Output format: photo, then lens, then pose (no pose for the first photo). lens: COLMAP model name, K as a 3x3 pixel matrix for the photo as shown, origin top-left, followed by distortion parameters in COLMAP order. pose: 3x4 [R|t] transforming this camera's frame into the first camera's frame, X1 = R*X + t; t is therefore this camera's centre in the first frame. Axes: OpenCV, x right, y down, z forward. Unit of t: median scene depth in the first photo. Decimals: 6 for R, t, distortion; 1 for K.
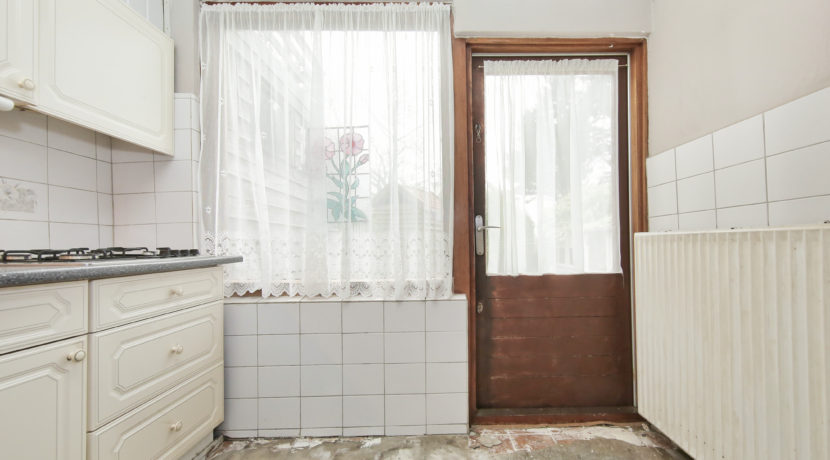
lens RADIAL K [[334.5, 0, 446.7], [0, 334.5, 240.3], [0, 0, 1]] dist [0.000174, -0.000236]
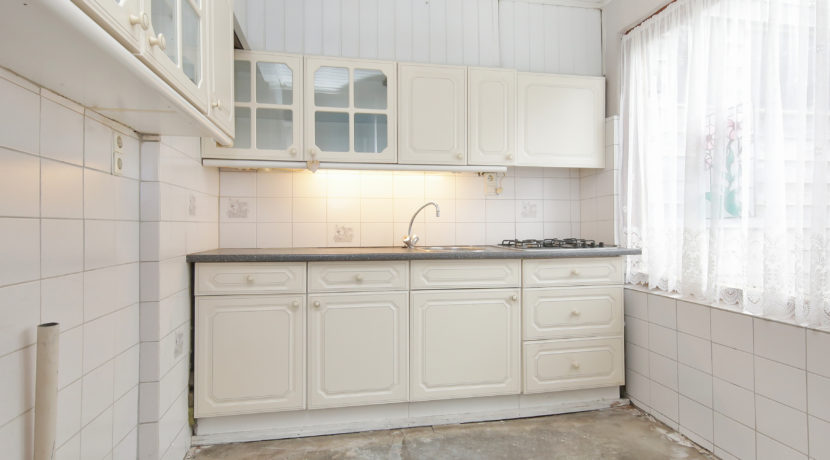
lens RADIAL K [[449.3, 0, 415.0], [0, 449.3, 230.0], [0, 0, 1]] dist [0.000611, -0.000025]
pose [[0.151462, 0.024581, -0.988157, 0.774025], [0.015258, 0.999513, 0.027202, -0.071550], [0.988345, -0.019198, 0.151013, 0.021424]]
